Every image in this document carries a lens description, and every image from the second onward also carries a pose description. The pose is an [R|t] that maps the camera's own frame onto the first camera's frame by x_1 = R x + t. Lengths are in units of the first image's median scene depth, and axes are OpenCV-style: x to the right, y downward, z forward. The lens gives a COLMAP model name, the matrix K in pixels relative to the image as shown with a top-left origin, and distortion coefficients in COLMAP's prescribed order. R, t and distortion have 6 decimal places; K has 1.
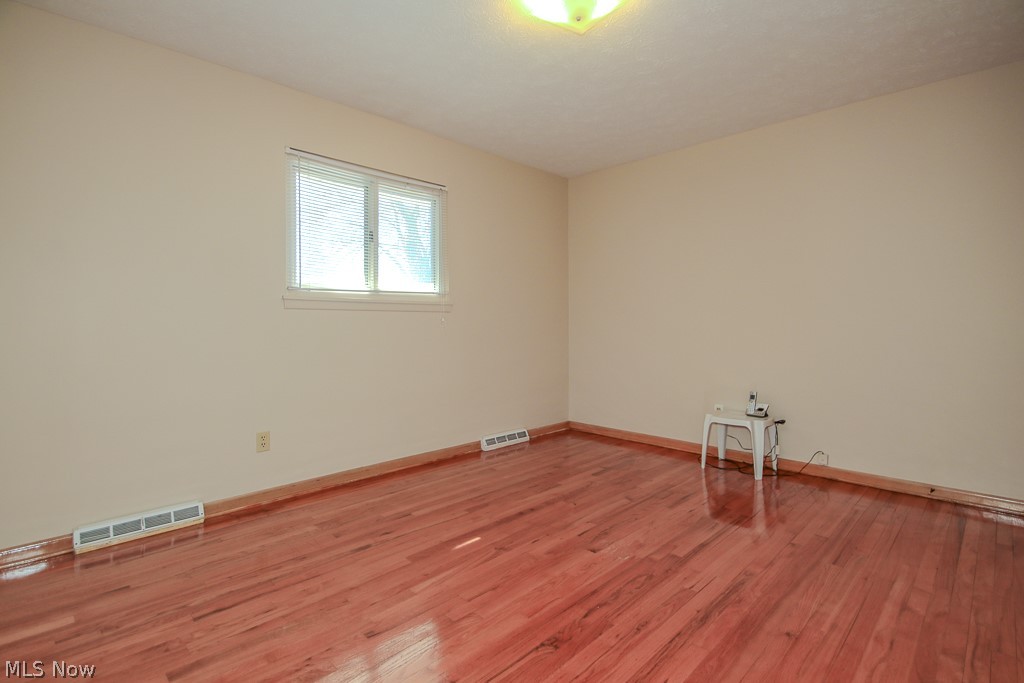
lens RADIAL K [[492.5, 0, 505.0], [0, 492.5, 327.0], [0, 0, 1]] dist [0.001922, -0.000537]
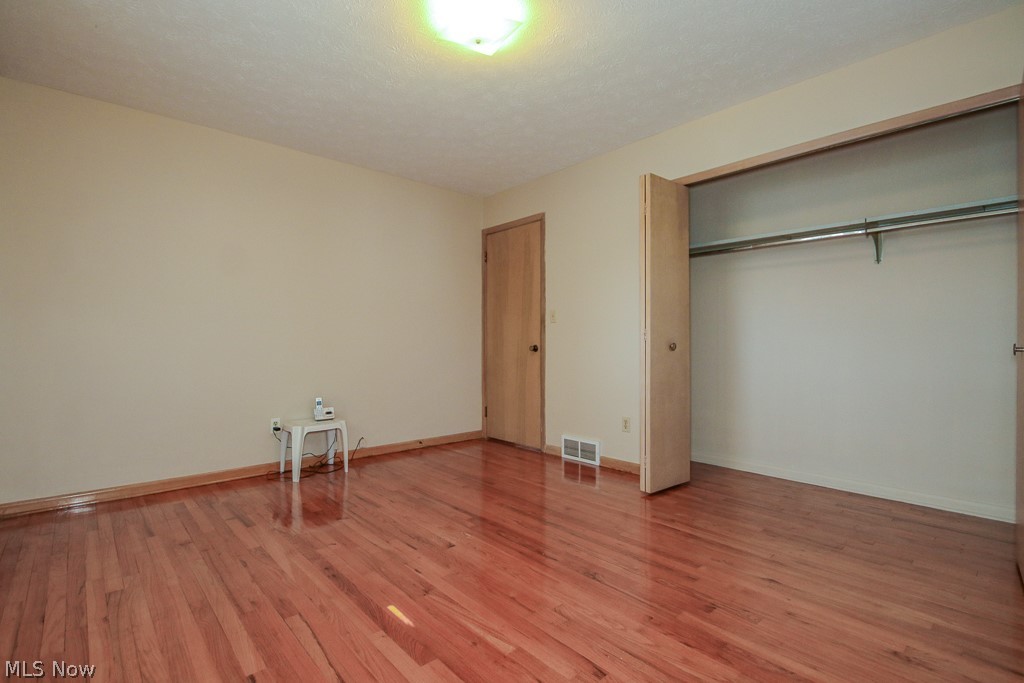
lens RADIAL K [[479.2, 0, 512.3], [0, 479.2, 345.9], [0, 0, 1]] dist [-0.001820, -0.000874]
pose [[0.041155, -0.004968, 0.999140, -0.716675], [0.011309, 0.999926, 0.004506, 0.020369], [-0.999089, 0.011114, 0.041209, 0.705149]]
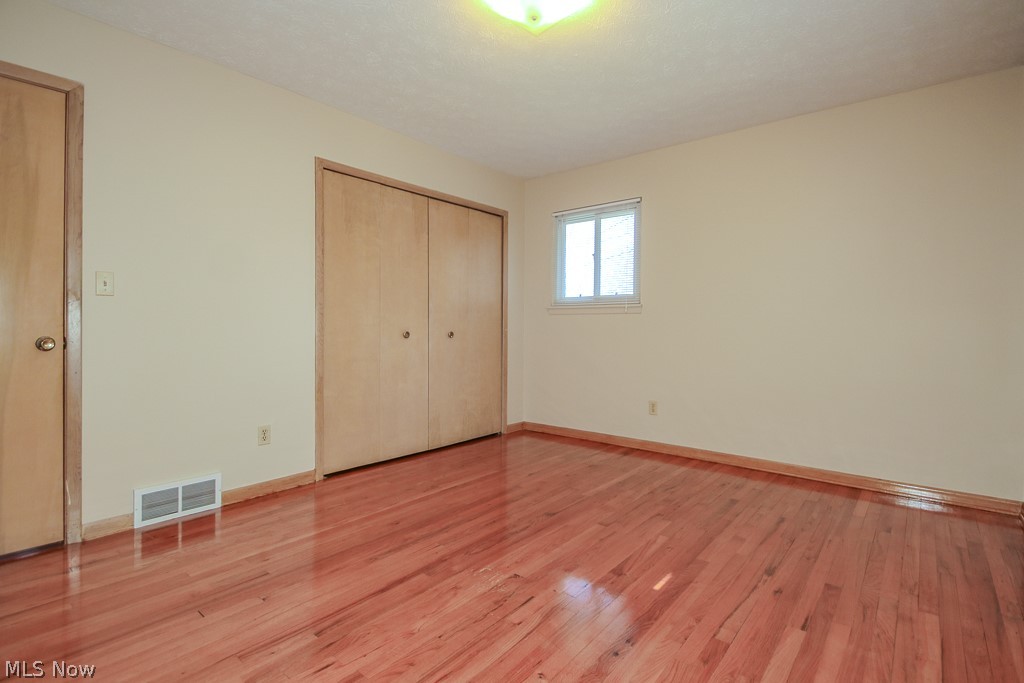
lens RADIAL K [[492.5, 0, 505.0], [0, 492.5, 327.0], [0, 0, 1]] dist [0.001922, -0.000537]
pose [[-0.995603, -0.001683, -0.093653, 0.243733], [-0.002899, 0.999913, 0.012840, -0.005920], [0.093624, 0.013055, -0.995522, 1.611837]]
